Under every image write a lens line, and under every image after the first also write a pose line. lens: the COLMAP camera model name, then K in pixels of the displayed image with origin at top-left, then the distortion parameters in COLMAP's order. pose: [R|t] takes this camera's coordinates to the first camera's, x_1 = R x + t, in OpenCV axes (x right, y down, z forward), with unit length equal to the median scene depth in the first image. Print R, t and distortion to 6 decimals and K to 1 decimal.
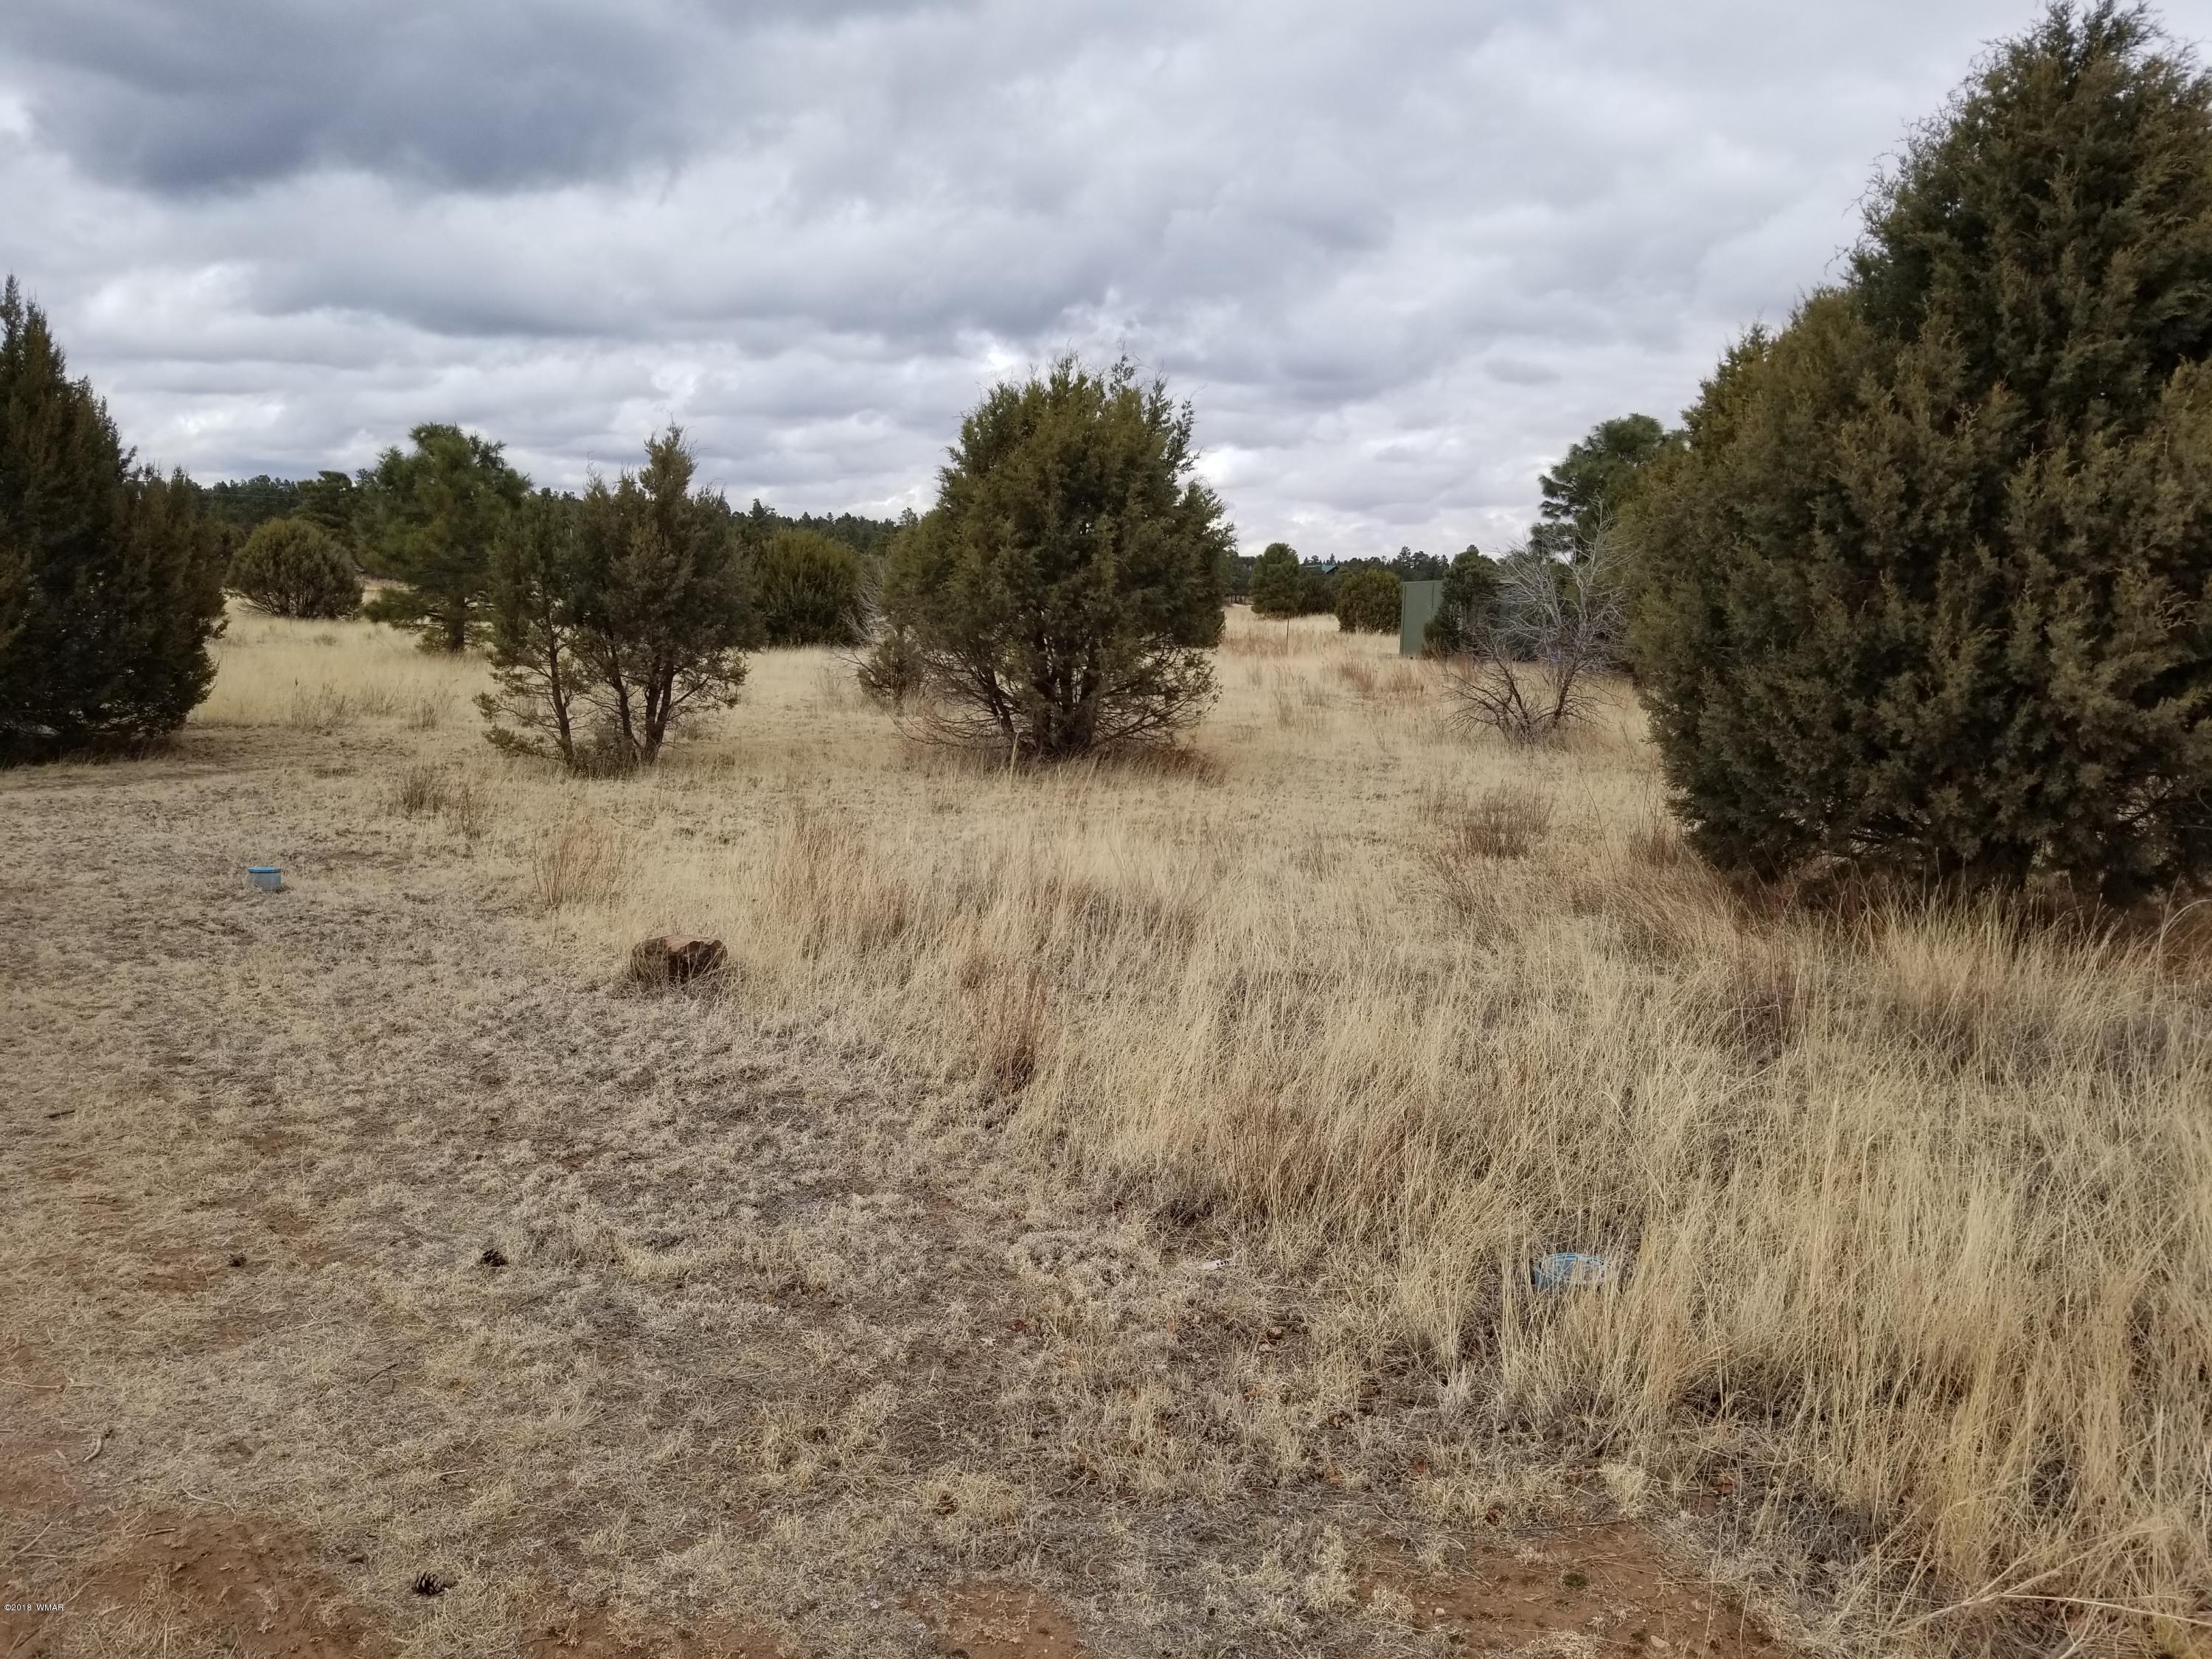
lens RADIAL K [[1650.5, 0, 1111.7], [0, 1650.5, 865.7], [0, 0, 1]] dist [0.029507, -0.085010]
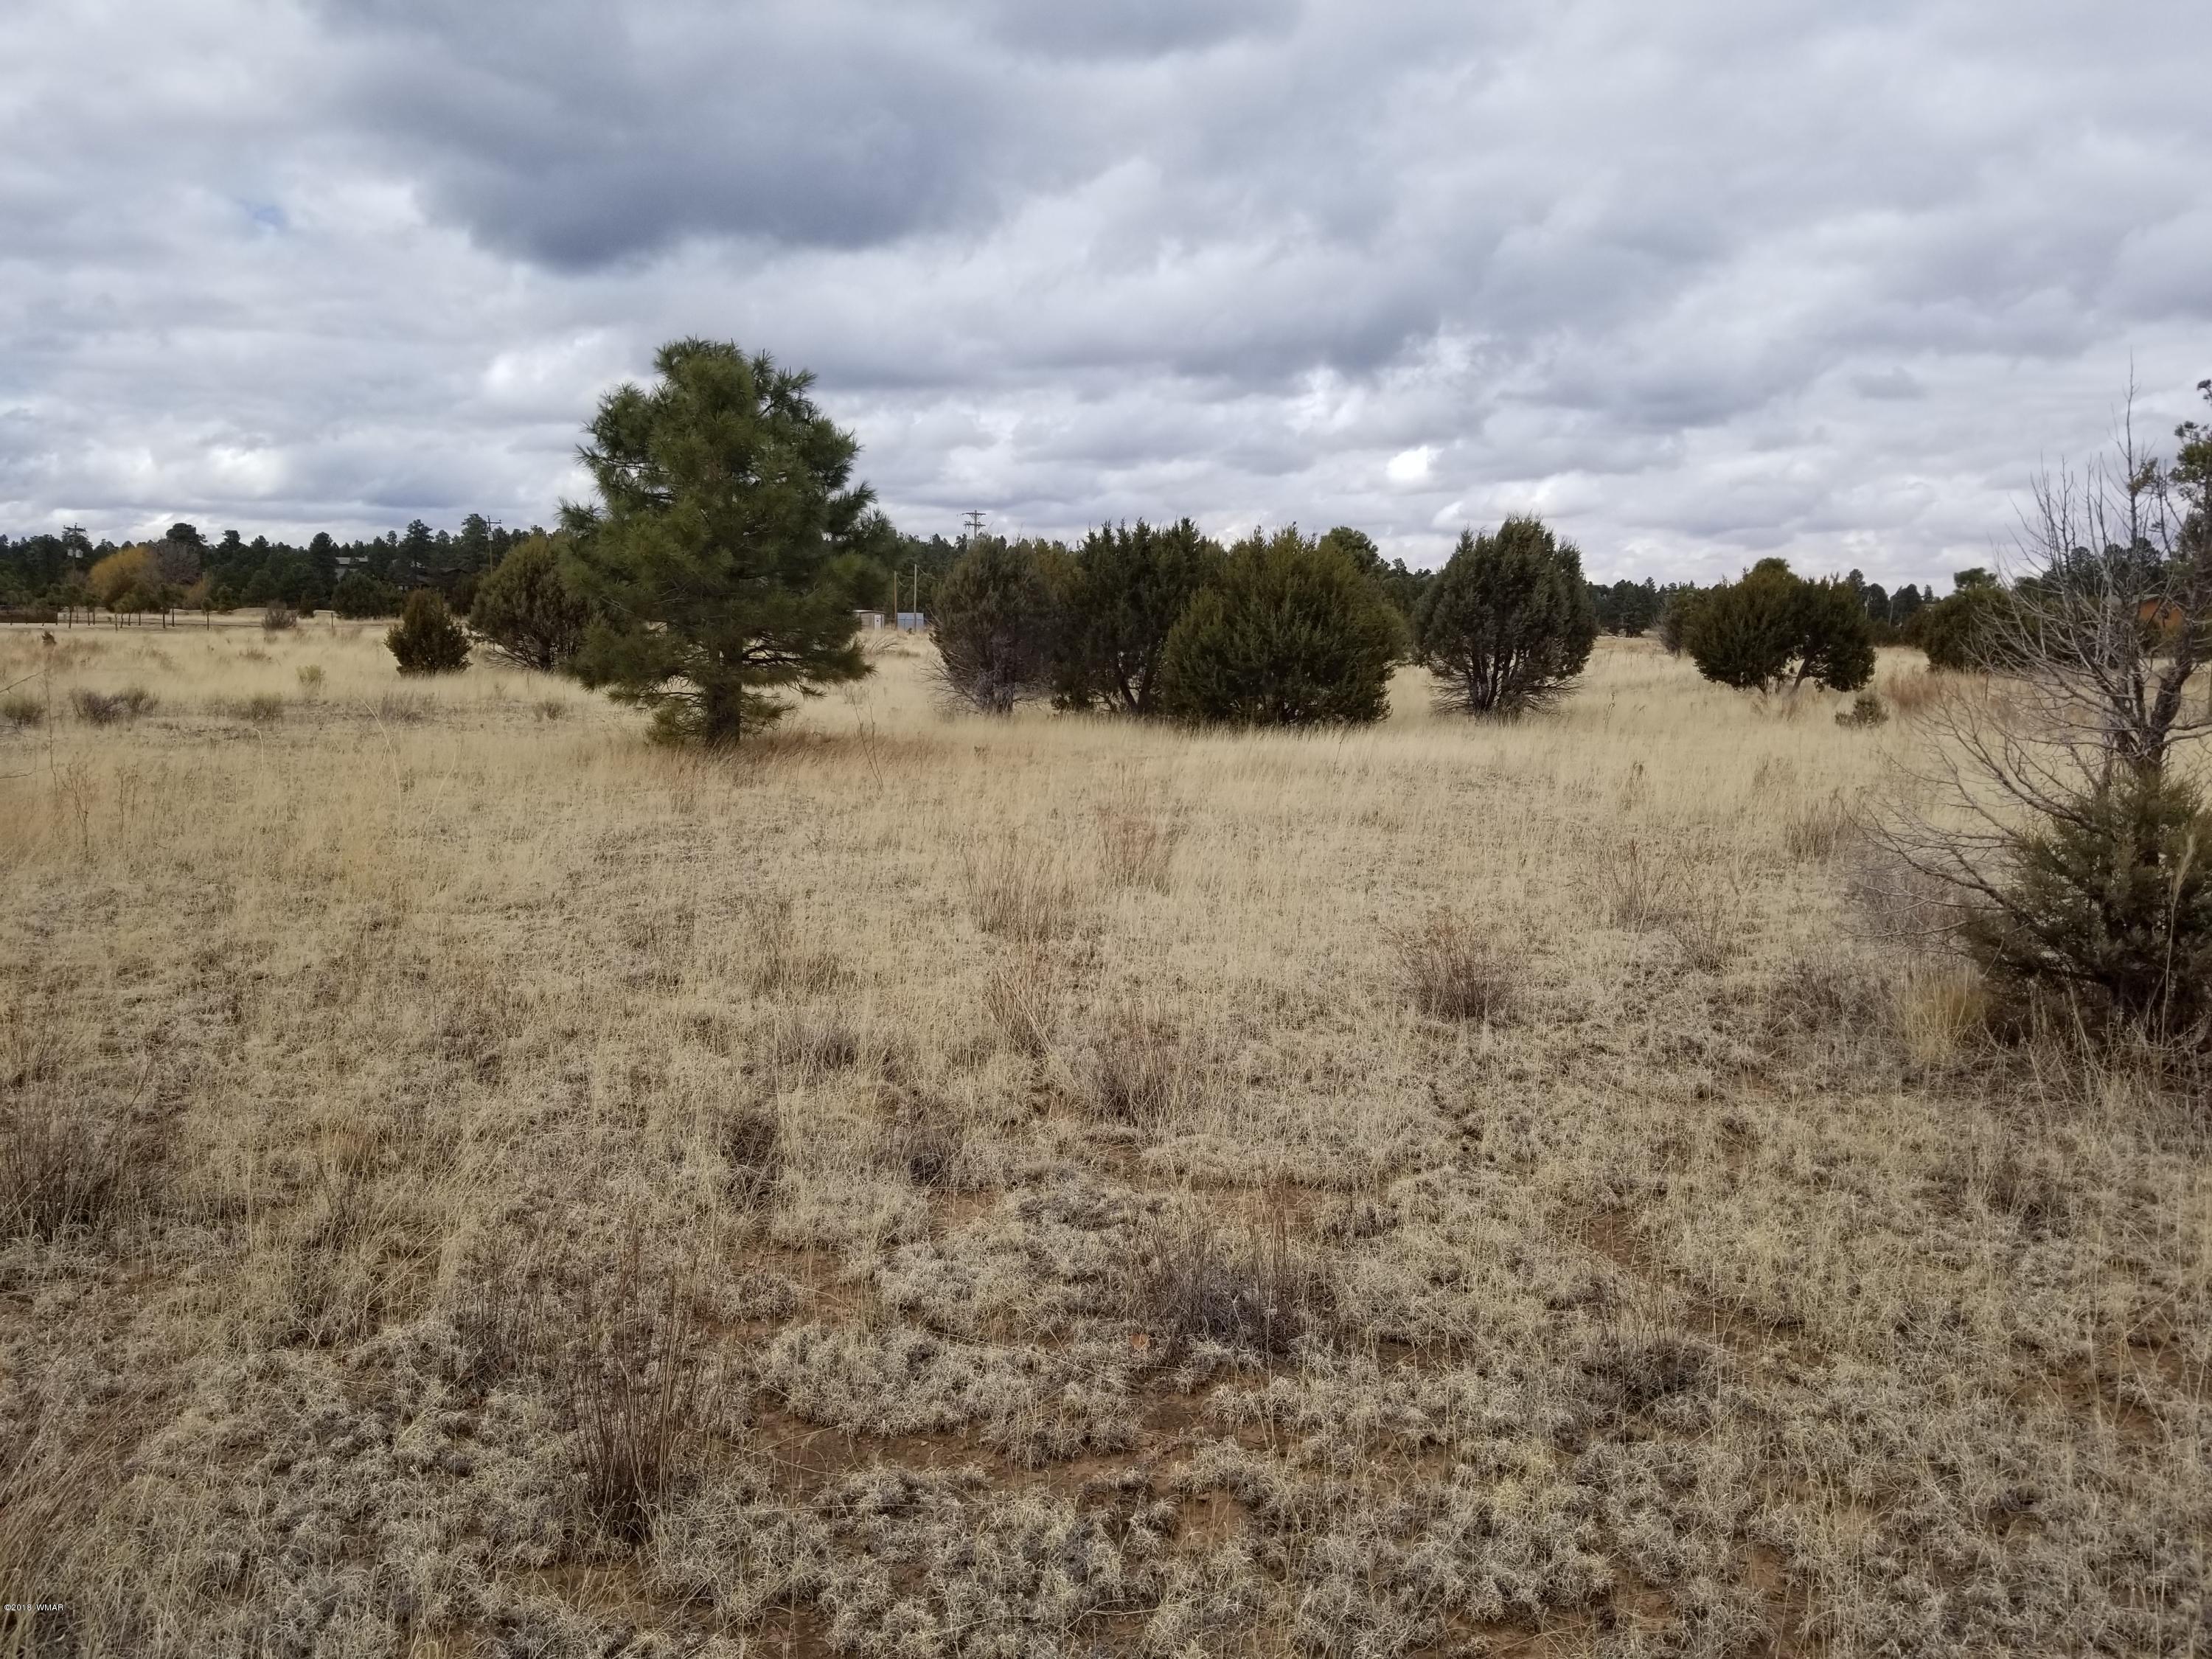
lens RADIAL K [[1650.5, 0, 1091.2], [0, 1650.5, 821.7], [0, 0, 1]] dist [0.029507, -0.085010]
pose [[0.979633, 0.010178, -0.200540, -0.710537], [-0.019646, 0.998781, -0.045282, -0.347389], [0.199835, 0.048300, 0.978638, 2.119955]]
